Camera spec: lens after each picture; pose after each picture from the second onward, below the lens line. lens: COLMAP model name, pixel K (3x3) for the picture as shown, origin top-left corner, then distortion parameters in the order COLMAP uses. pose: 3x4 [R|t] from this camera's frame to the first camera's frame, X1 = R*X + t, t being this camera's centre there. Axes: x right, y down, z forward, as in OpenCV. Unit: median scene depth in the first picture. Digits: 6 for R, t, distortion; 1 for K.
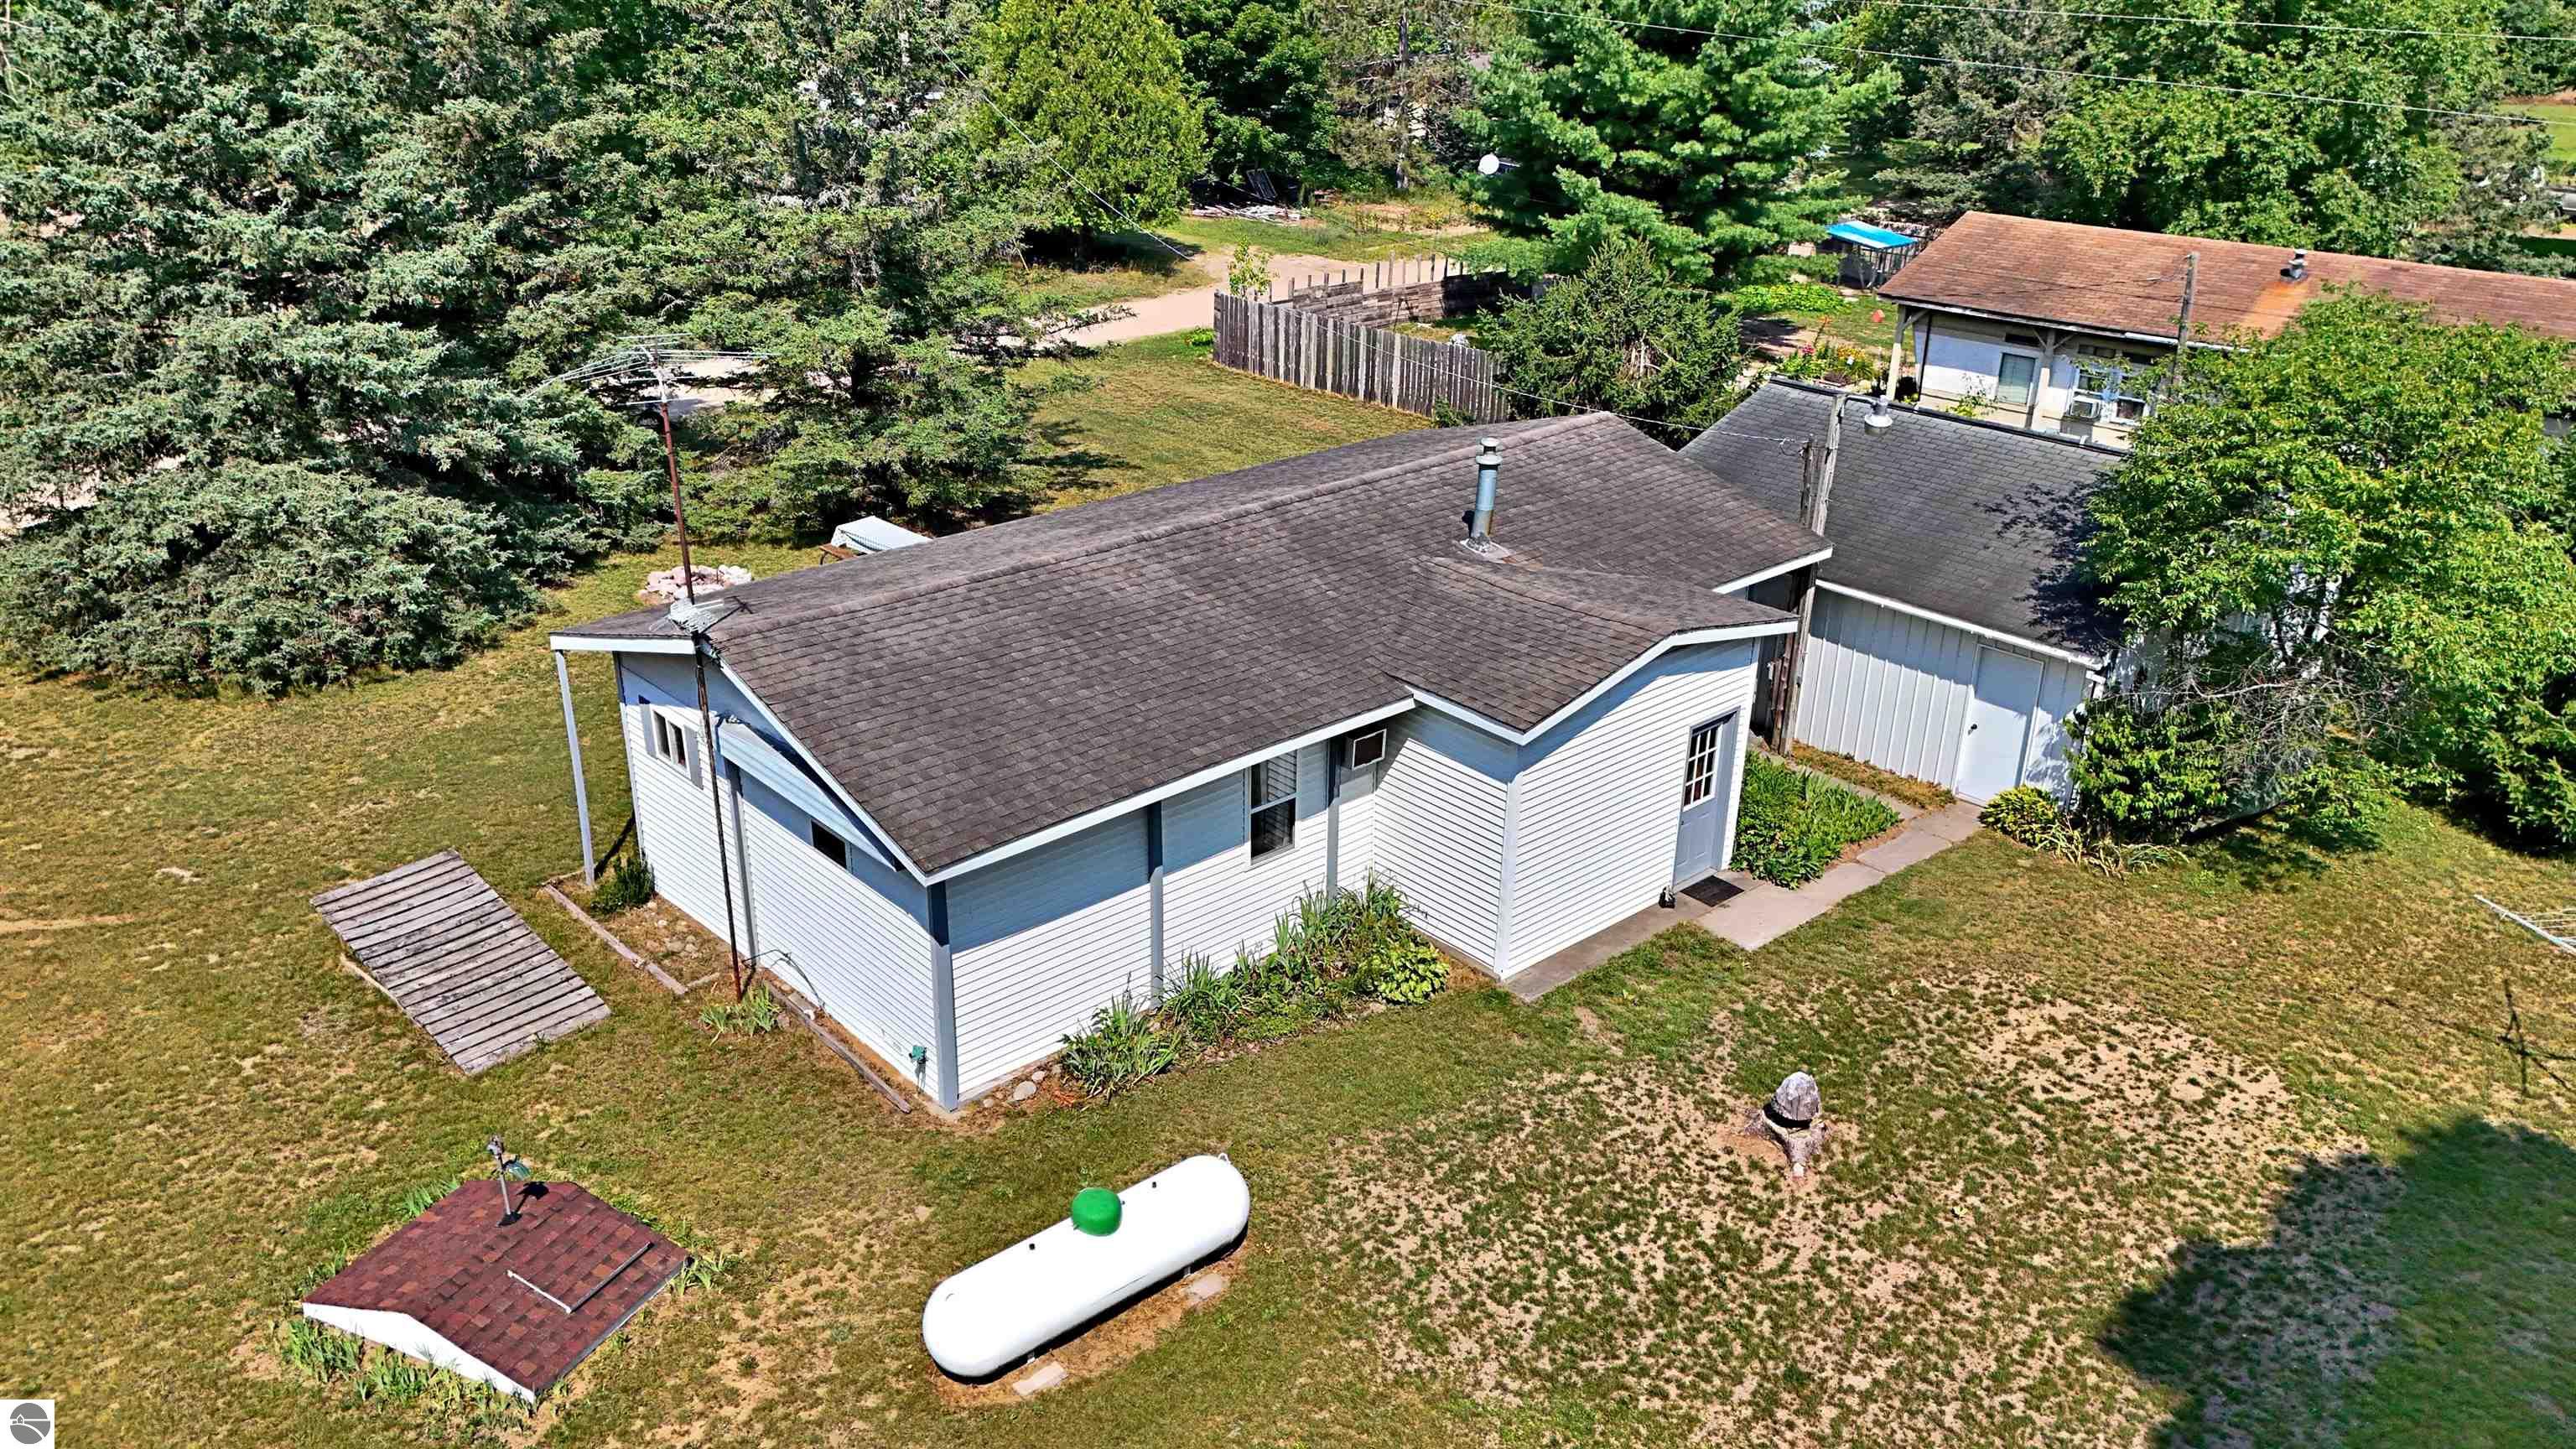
lens RADIAL K [[1813.7, 0, 1288.0], [0, 1813.7, 724.5], [0, 0, 1]] dist [0.005161, 0.001339]
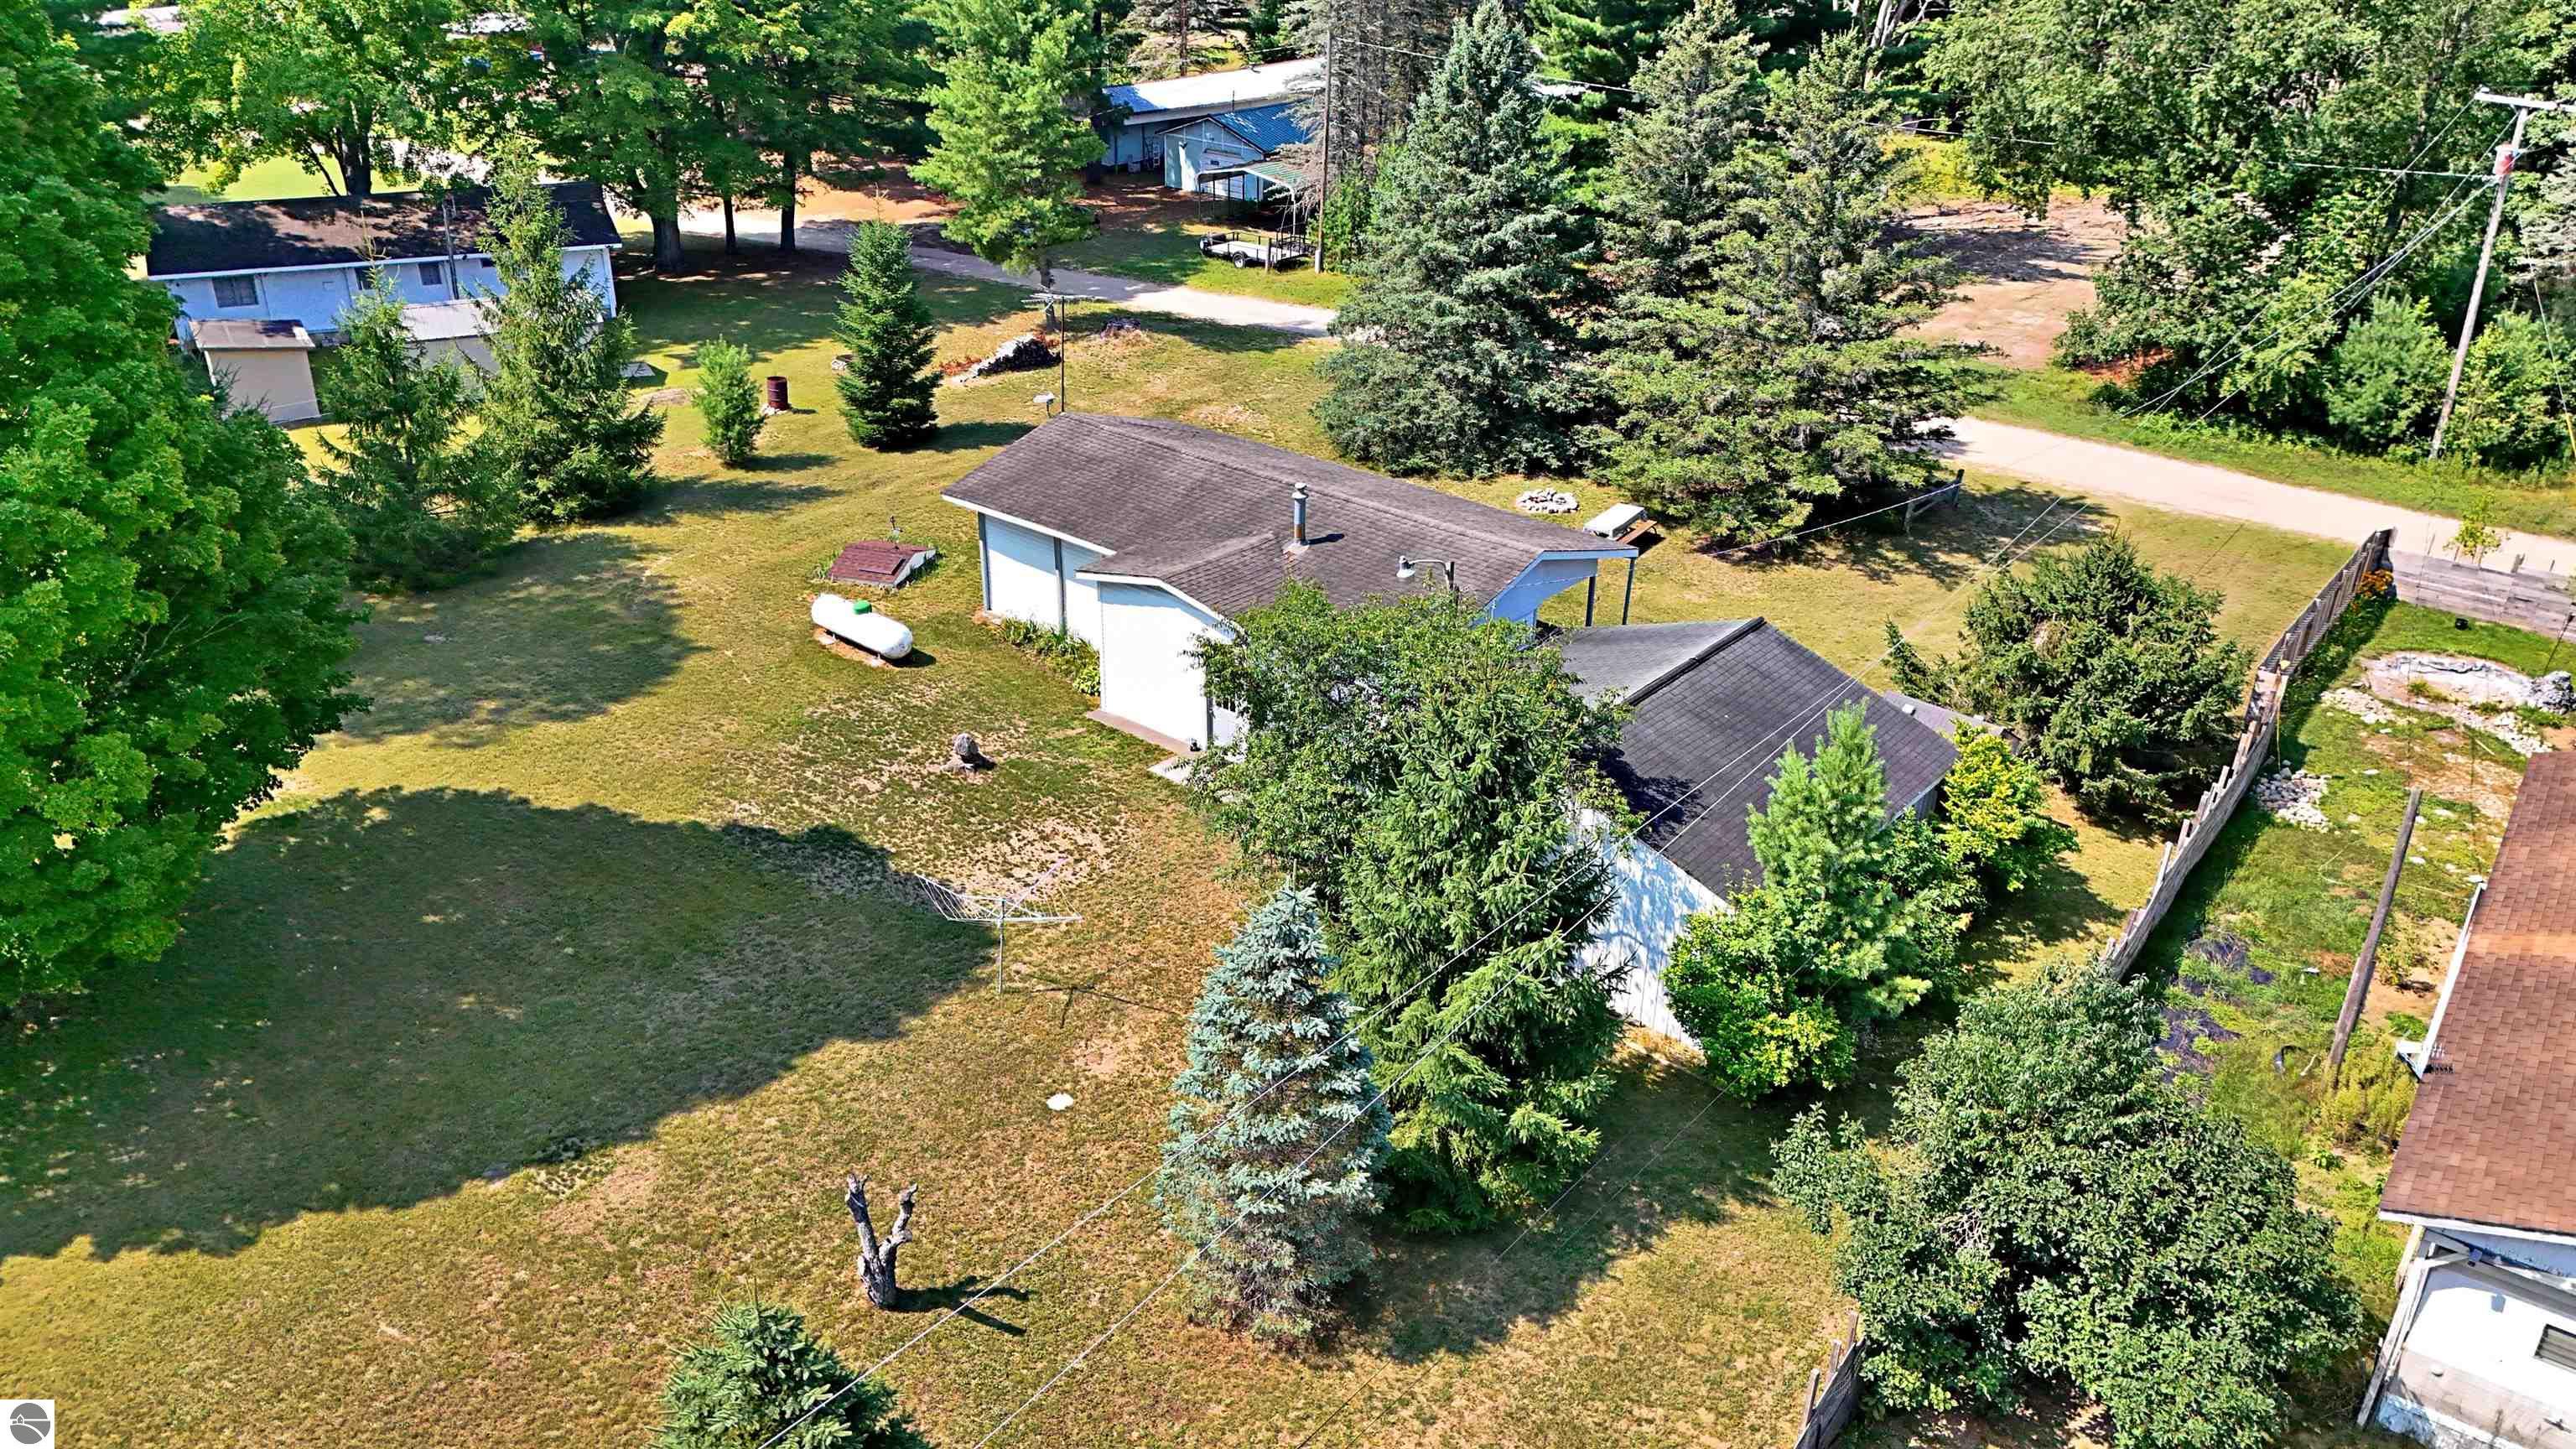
lens RADIAL K [[1813.7, 0, 1288.0], [0, 1813.7, 724.5], [0, 0, 1]] dist [0.005161, 0.001339]
pose [[0.162978, 0.425593, -0.890117, 2.102267], [-0.417051, 0.847334, 0.328776, -0.626391], [0.894151, 0.317640, 0.315591, 0.645477]]
